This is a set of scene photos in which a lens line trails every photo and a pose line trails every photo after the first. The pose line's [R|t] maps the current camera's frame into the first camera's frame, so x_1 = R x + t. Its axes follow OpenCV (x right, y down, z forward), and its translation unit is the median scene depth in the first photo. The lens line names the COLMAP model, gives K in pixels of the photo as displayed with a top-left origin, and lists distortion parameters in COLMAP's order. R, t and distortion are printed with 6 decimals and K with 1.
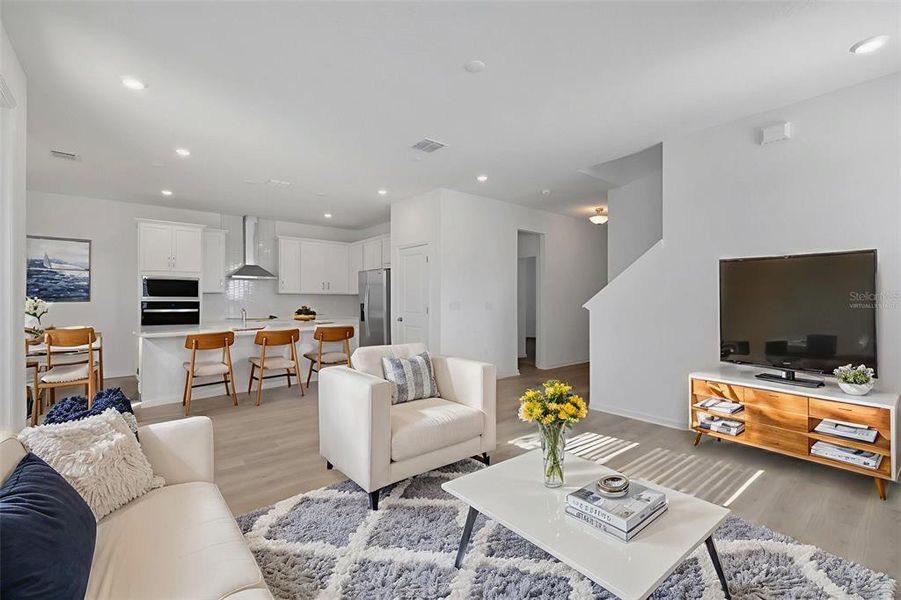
lens RADIAL K [[391.4, 0, 450.5], [0, 391.4, 300.0], [0, 0, 1]] dist [-0.001176, -0.000182]
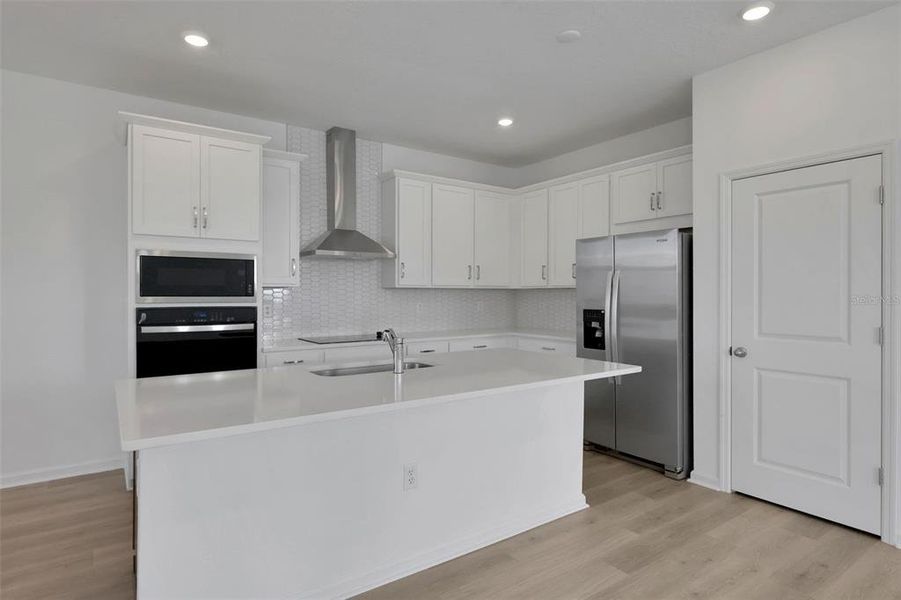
lens RADIAL K [[495.0, 0, 454.0], [0, 495.0, 295.6], [0, 0, 1]] dist [0.001151, 0.000029]
pose [[0.997578, -0.003153, -0.069492, -0.373237], [0.003307, 0.999992, 0.002114, -0.009076], [0.069484, -0.002339, 0.997580, 0.444888]]
